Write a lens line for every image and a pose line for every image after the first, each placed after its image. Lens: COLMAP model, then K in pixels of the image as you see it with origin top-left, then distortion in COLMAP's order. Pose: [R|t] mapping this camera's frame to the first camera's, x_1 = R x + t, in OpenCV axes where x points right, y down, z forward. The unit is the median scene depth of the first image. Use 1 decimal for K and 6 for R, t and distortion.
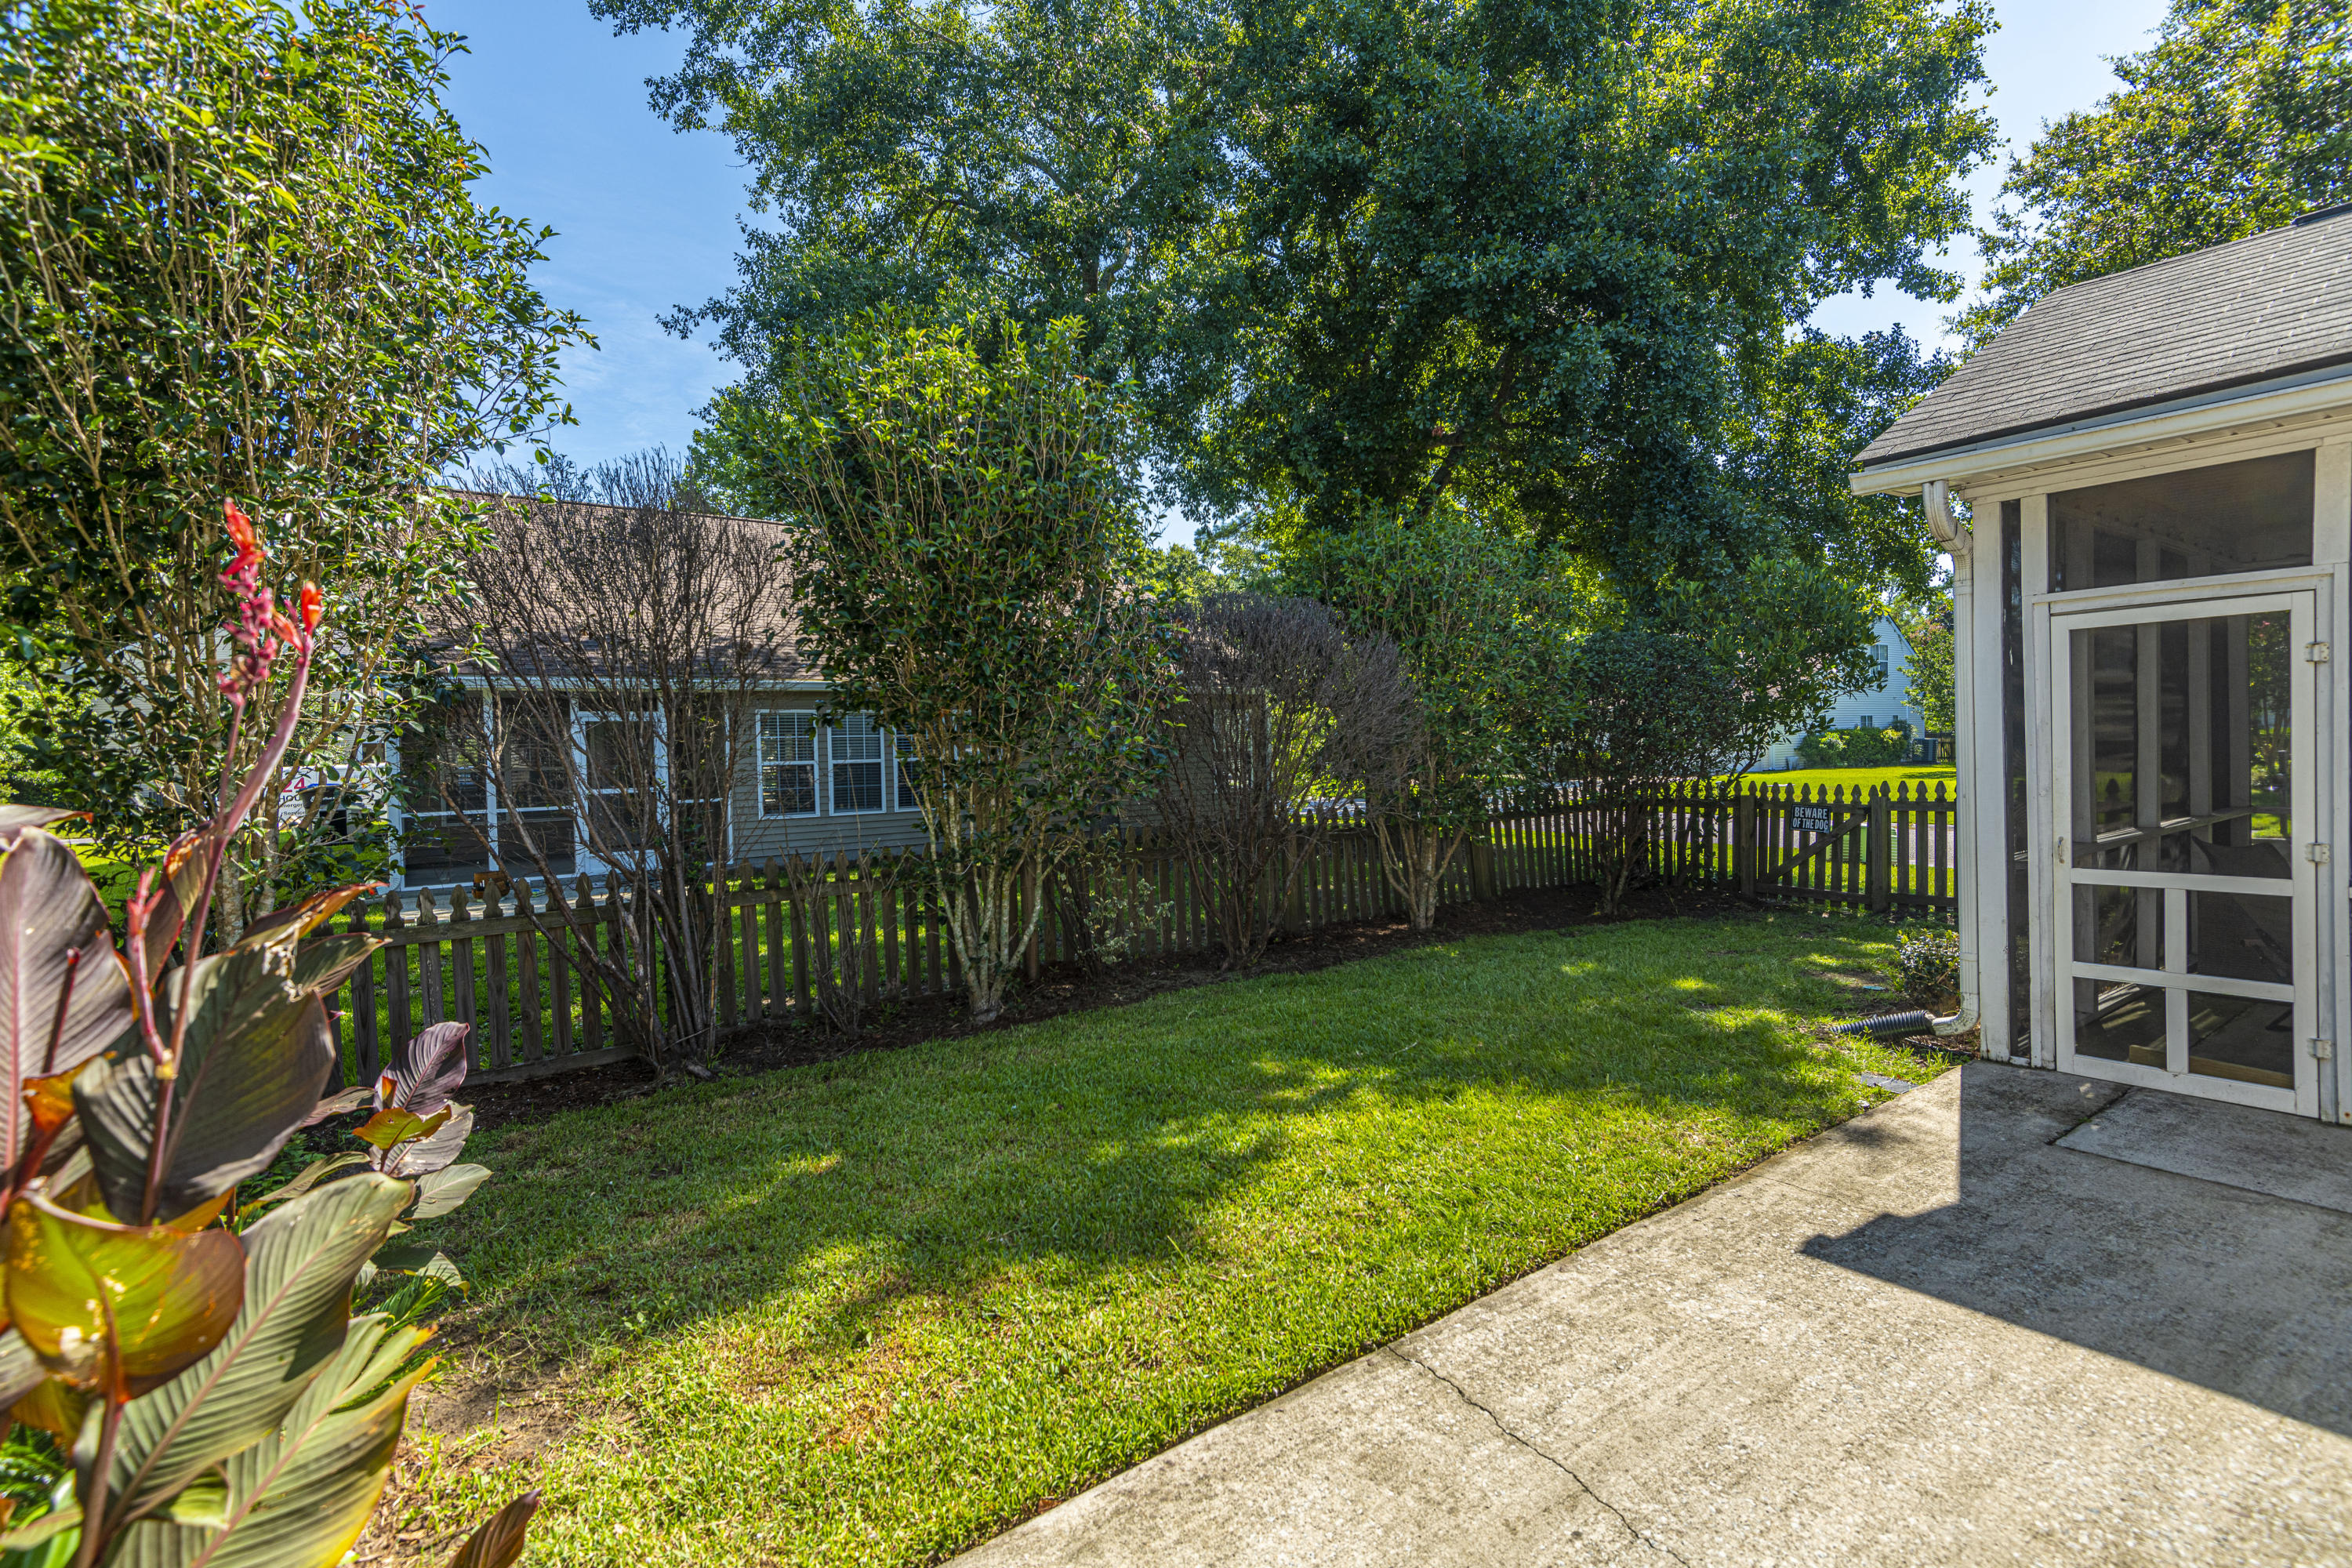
lens RADIAL K [[1052.8, 0, 1182.5], [0, 1052.8, 763.9], [0, 0, 1]] dist [0.042001, -0.030135]
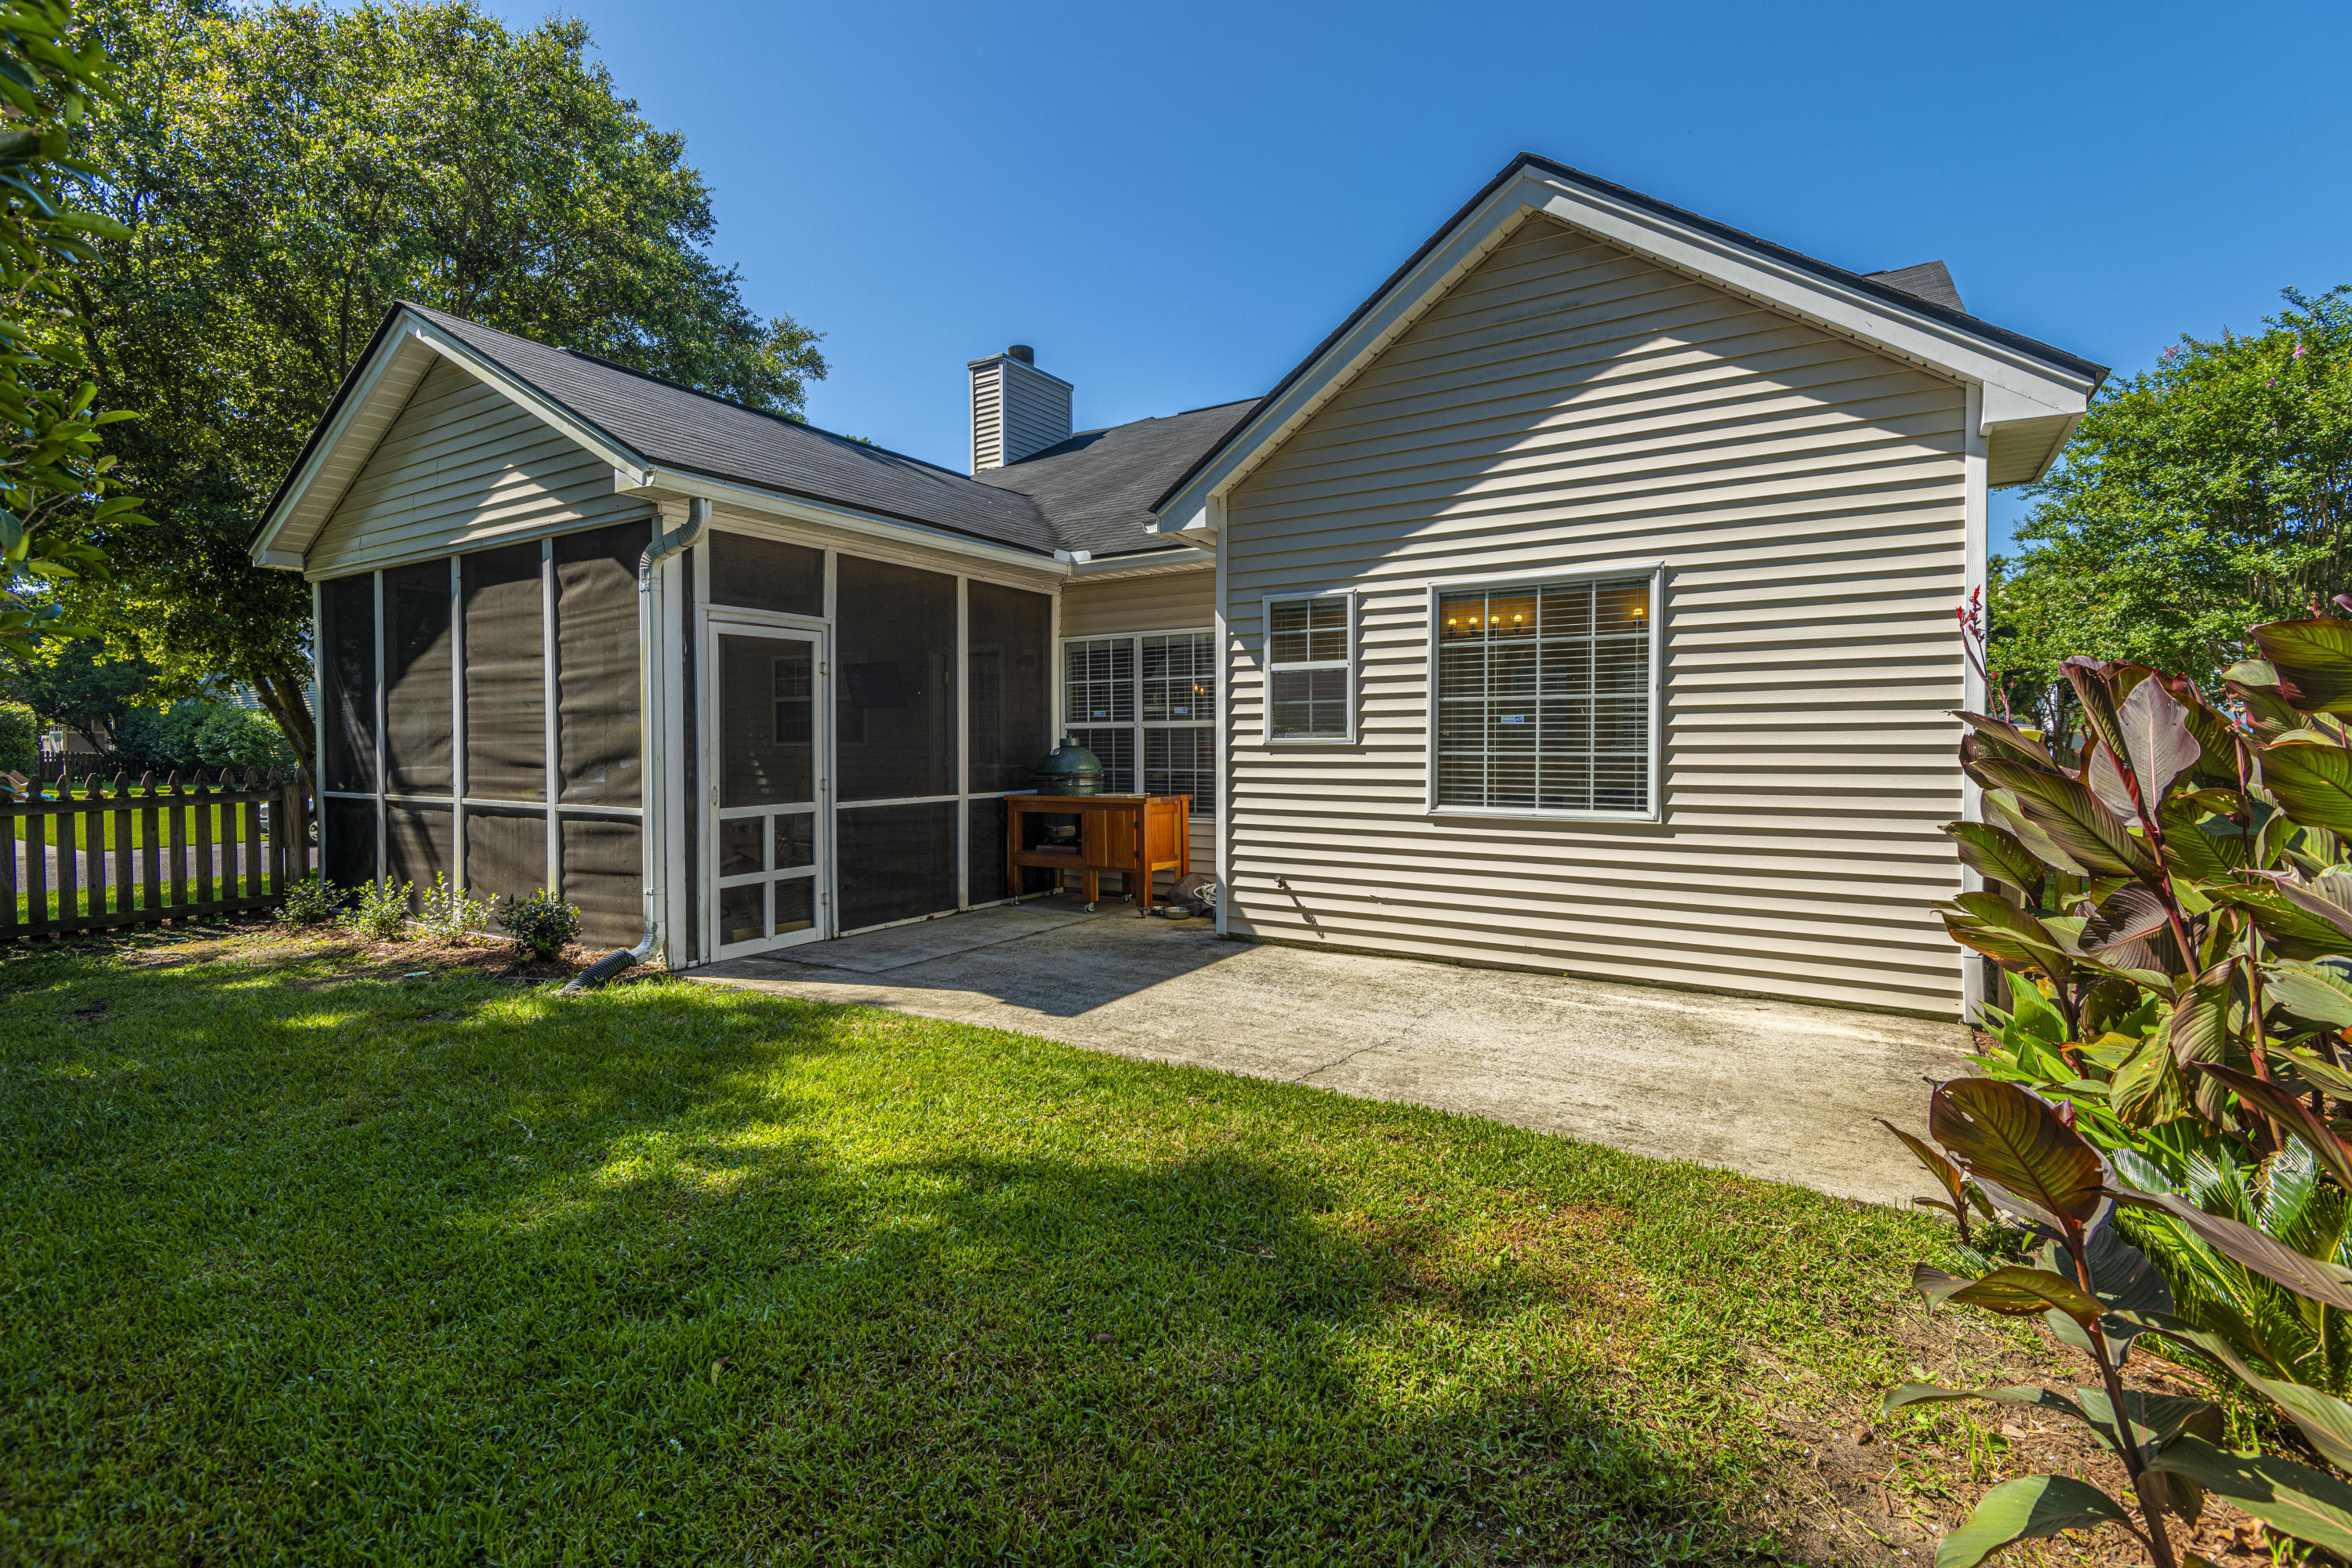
lens RADIAL K [[1052.8, 0, 1182.5], [0, 1052.8, 763.9], [0, 0, 1]] dist [0.042001, -0.030135]
pose [[-0.388634, 0.009089, 0.921347, -0.679222], [0.027072, 0.999632, 0.001558, 0.058946], [-0.920994, 0.025549, -0.388738, 1.046032]]
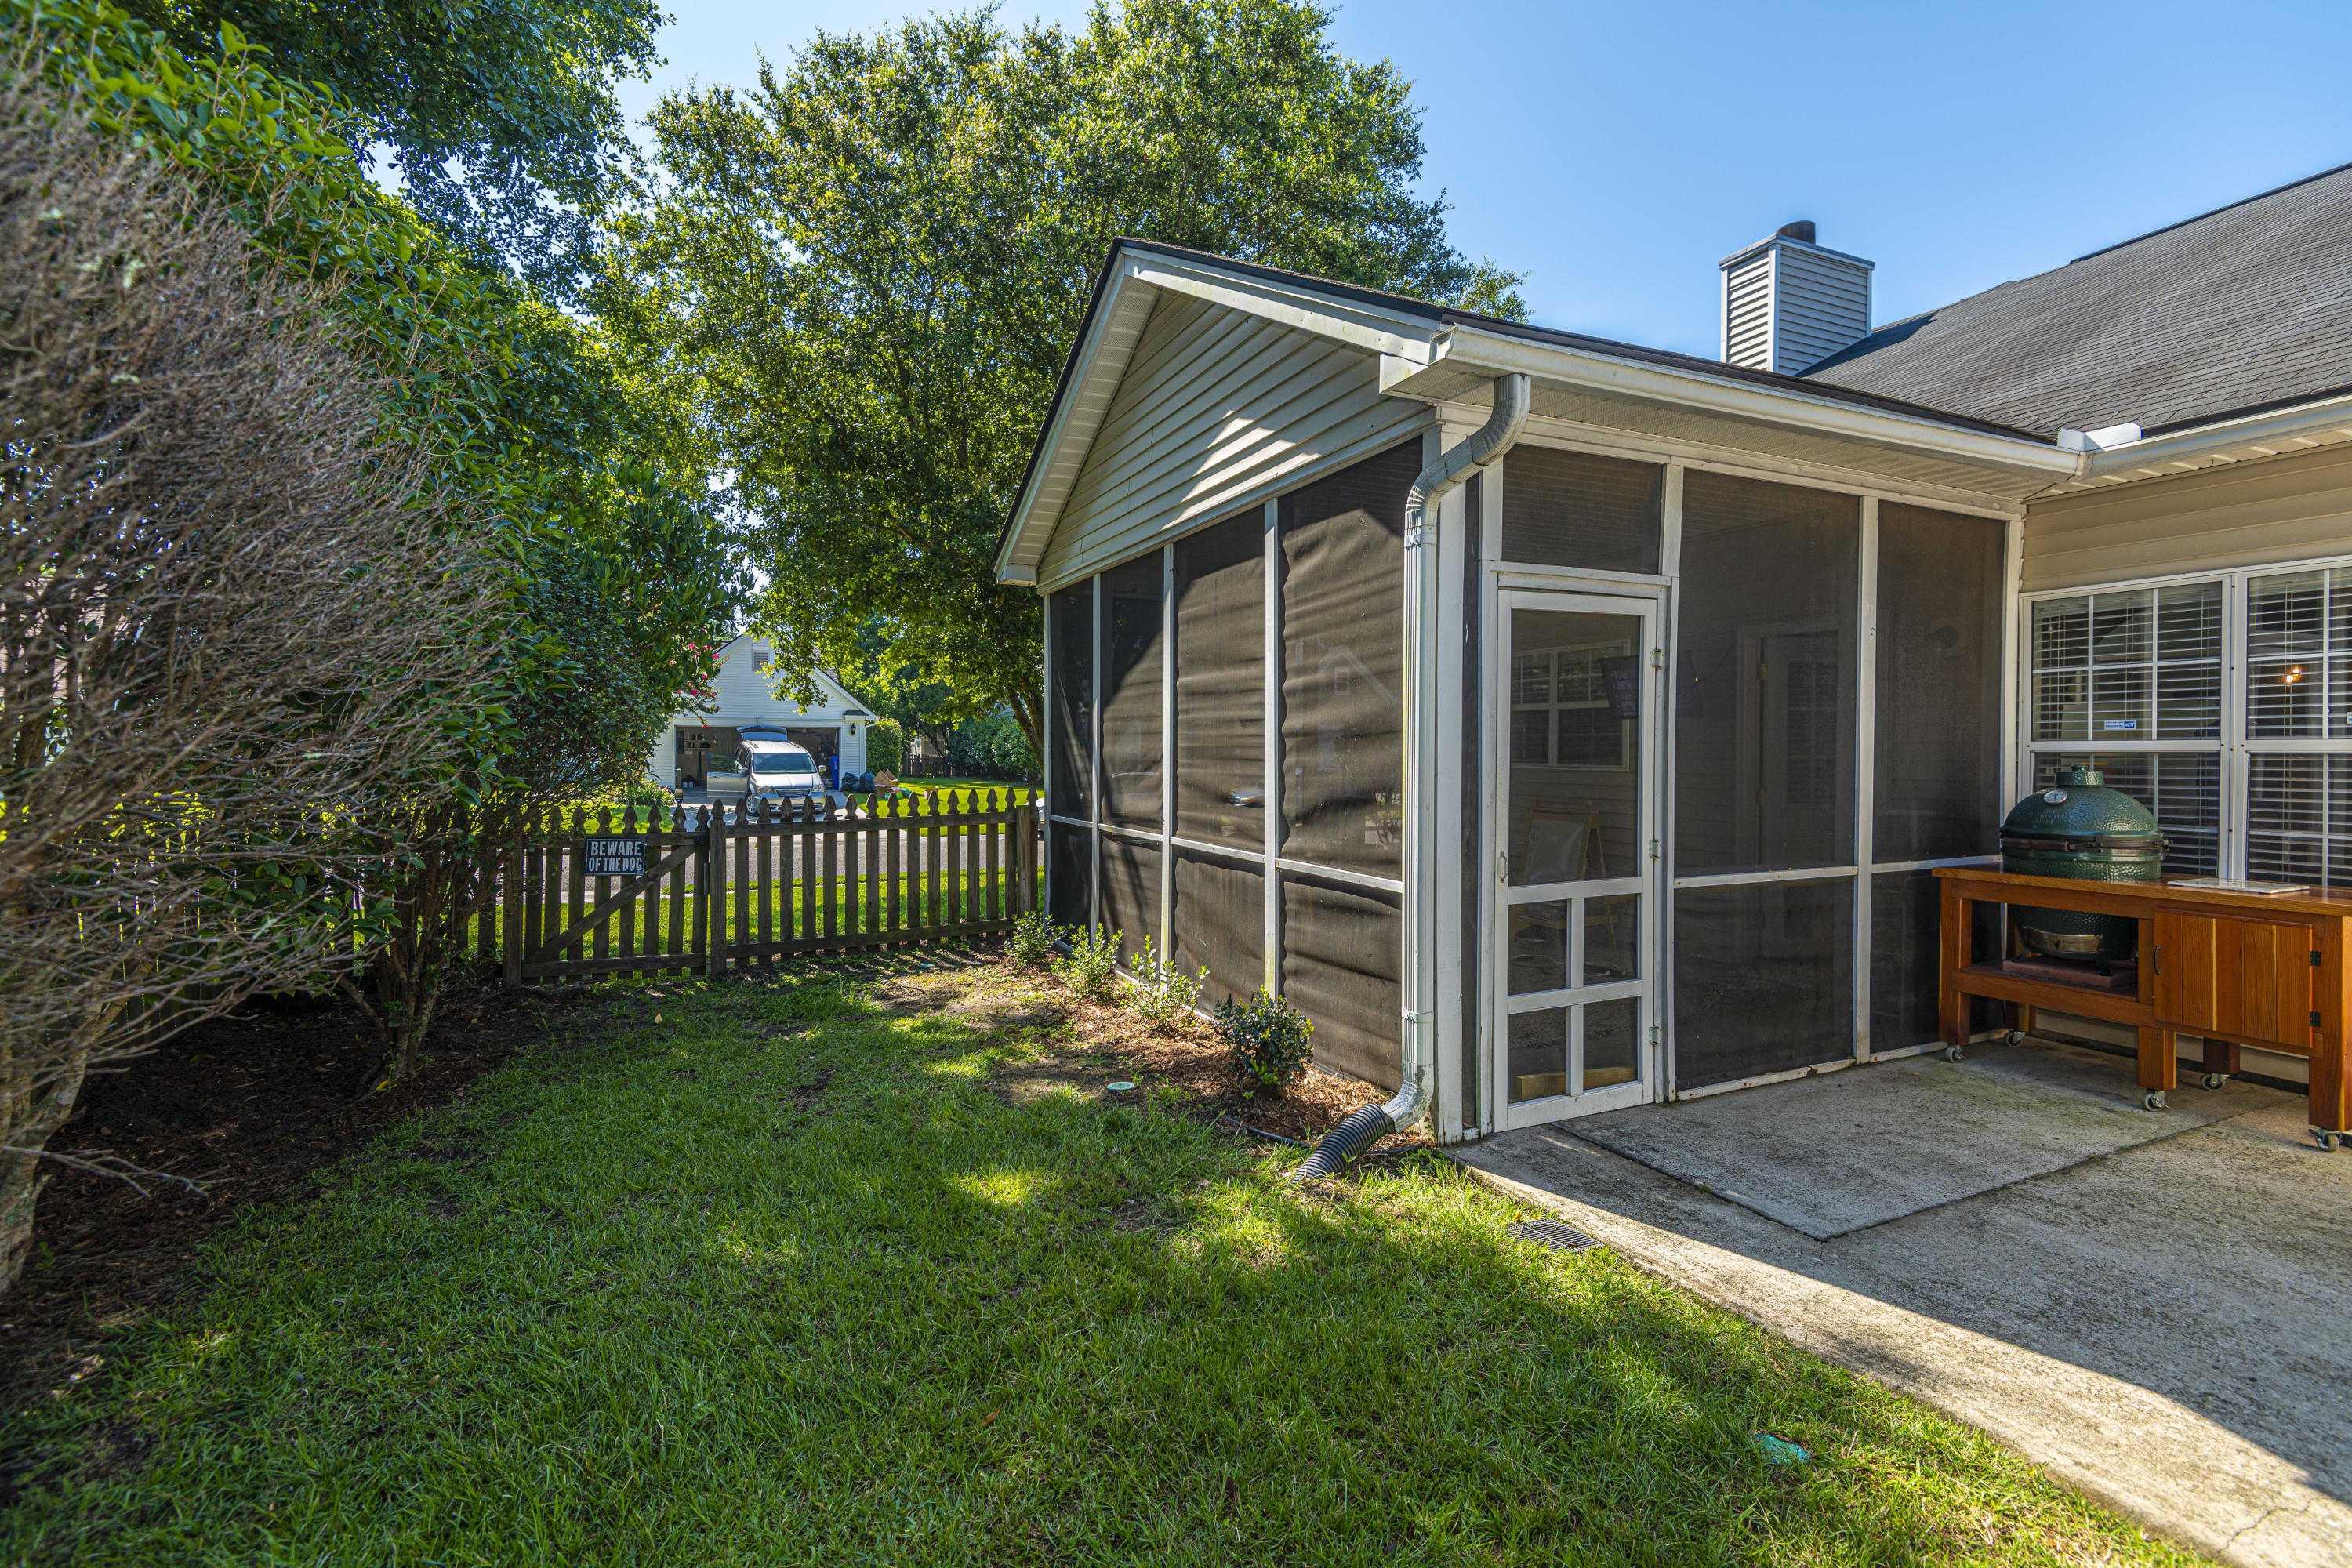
lens RADIAL K [[1060.0, 0, 1180.5], [0, 1060.0, 761.6], [0, 0, 1]] dist [0.034881, -0.019360]
pose [[0.178279, 0.014310, 0.983876, -0.052236], [0.009070, 0.999828, -0.016186, 0.009822], [-0.983938, 0.011809, 0.178118, 1.179122]]
